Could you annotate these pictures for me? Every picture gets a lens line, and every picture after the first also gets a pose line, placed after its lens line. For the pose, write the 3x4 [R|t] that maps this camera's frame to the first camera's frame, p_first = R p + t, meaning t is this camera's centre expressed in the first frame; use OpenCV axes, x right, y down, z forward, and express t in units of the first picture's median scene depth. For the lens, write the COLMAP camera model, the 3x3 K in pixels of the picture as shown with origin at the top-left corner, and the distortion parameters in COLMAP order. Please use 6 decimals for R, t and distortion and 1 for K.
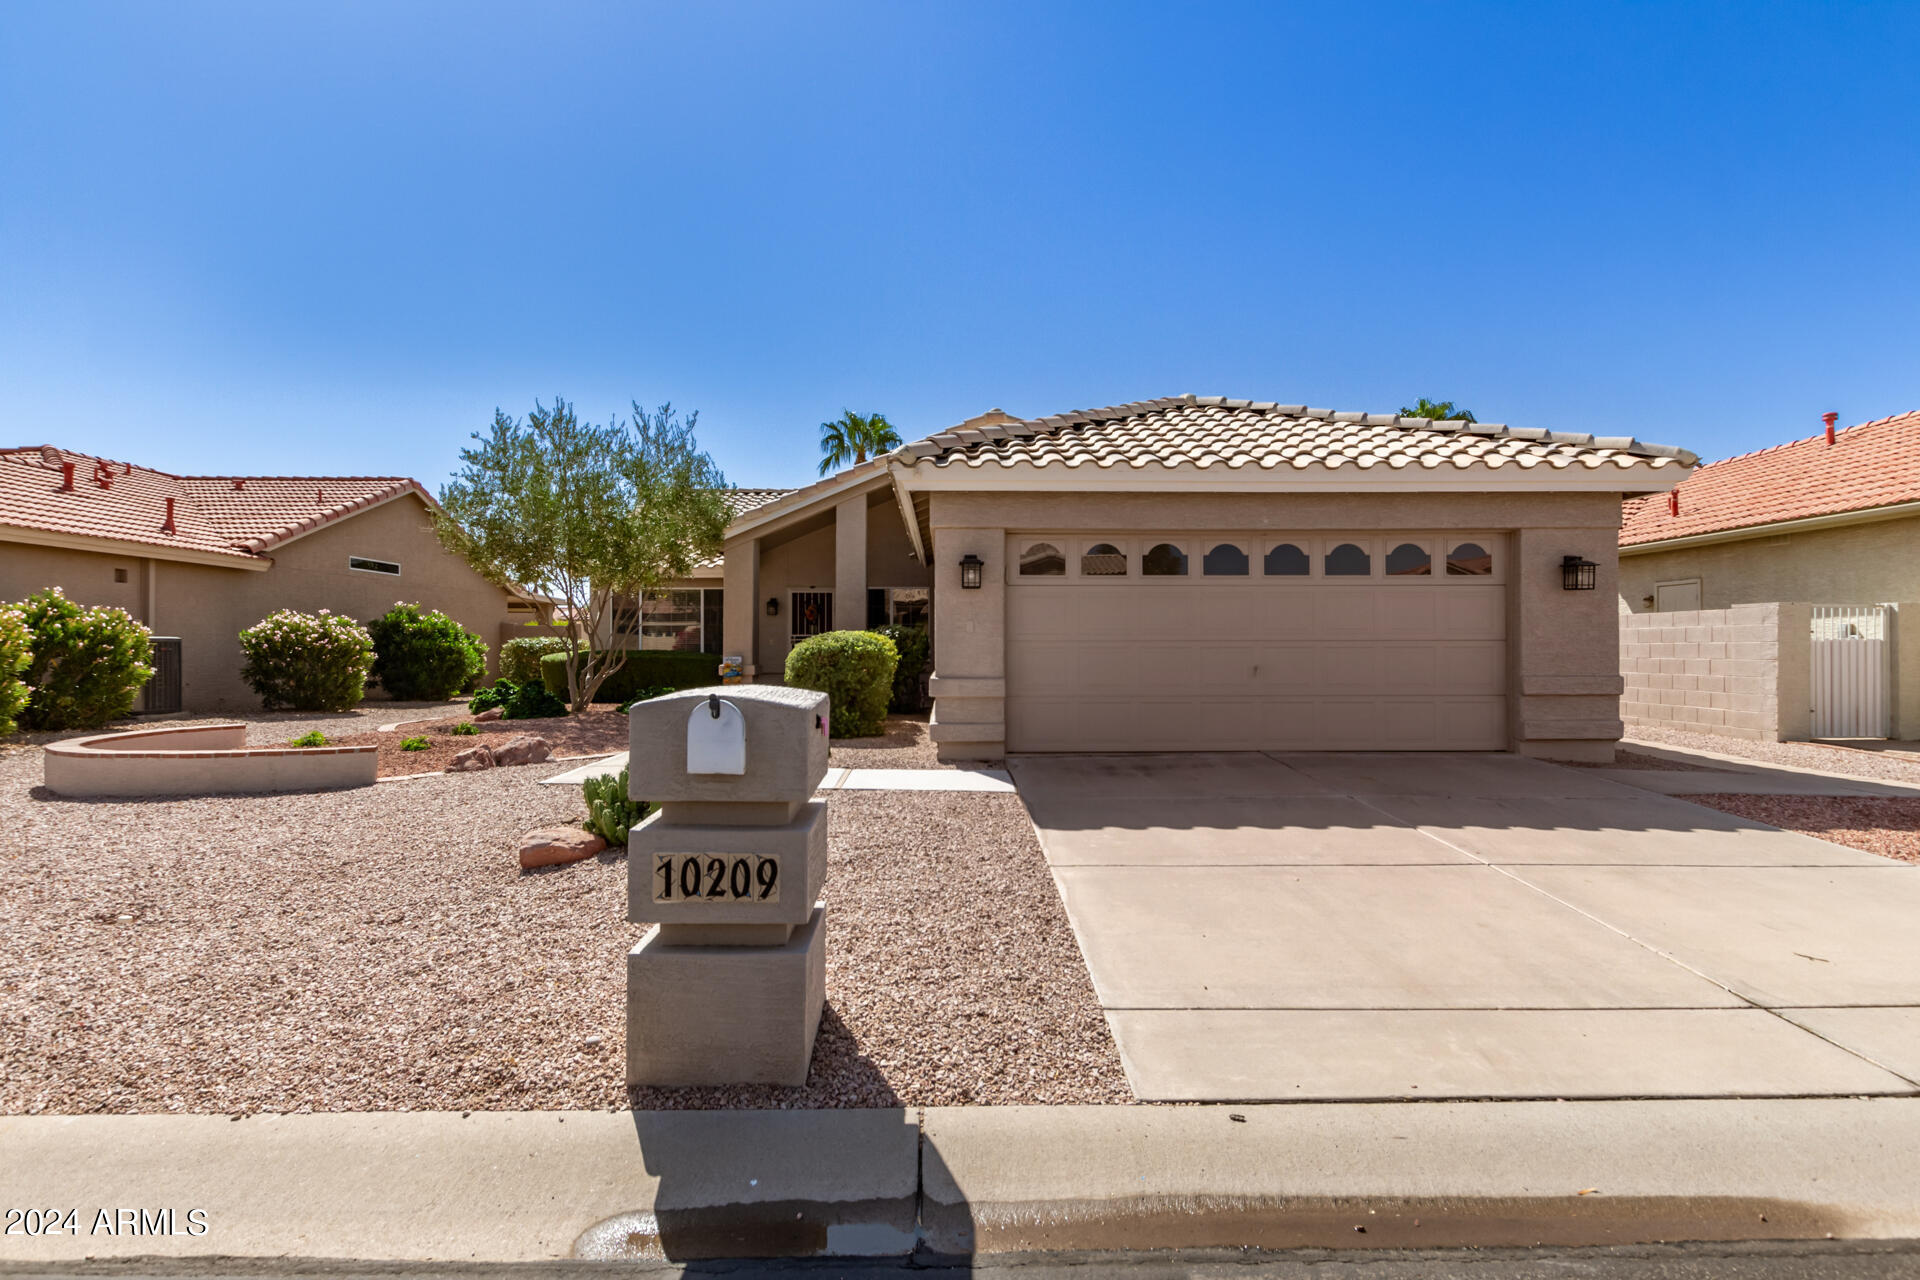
lens RADIAL K [[893.9, 0, 960.0], [0, 893.9, 640.0], [0, 0, 1]] dist [0.004599, 0.000181]
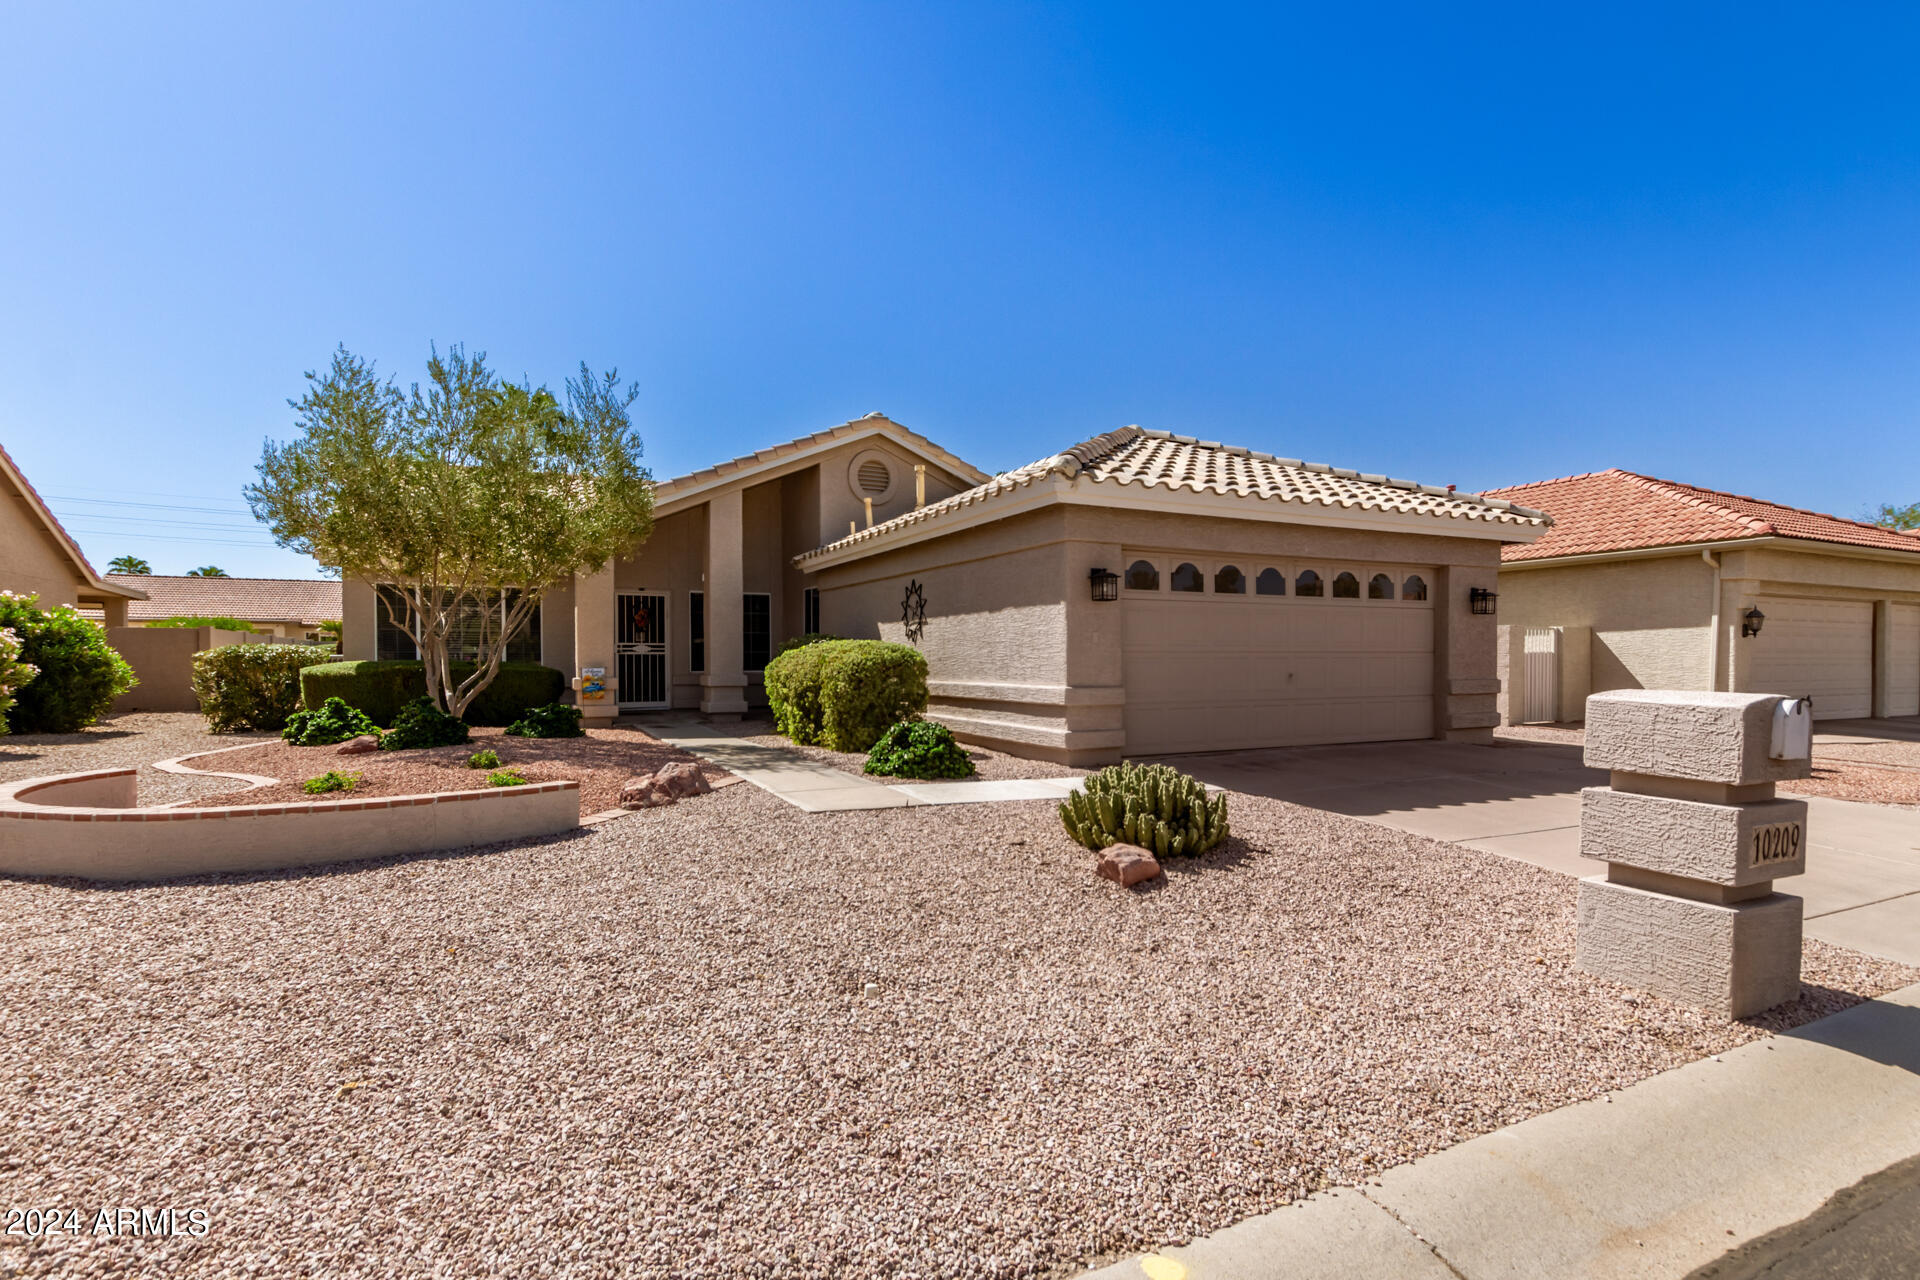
lens RADIAL K [[916.9, 0, 963.0], [0, 916.9, 656.1], [0, 0, 1]] dist [0.002038, -0.000425]
pose [[0.907656, 0.001220, 0.419713, -0.556424], [-0.003916, 0.999977, 0.005563, 0.001341], [-0.419697, -0.006693, 0.907640, 0.096548]]
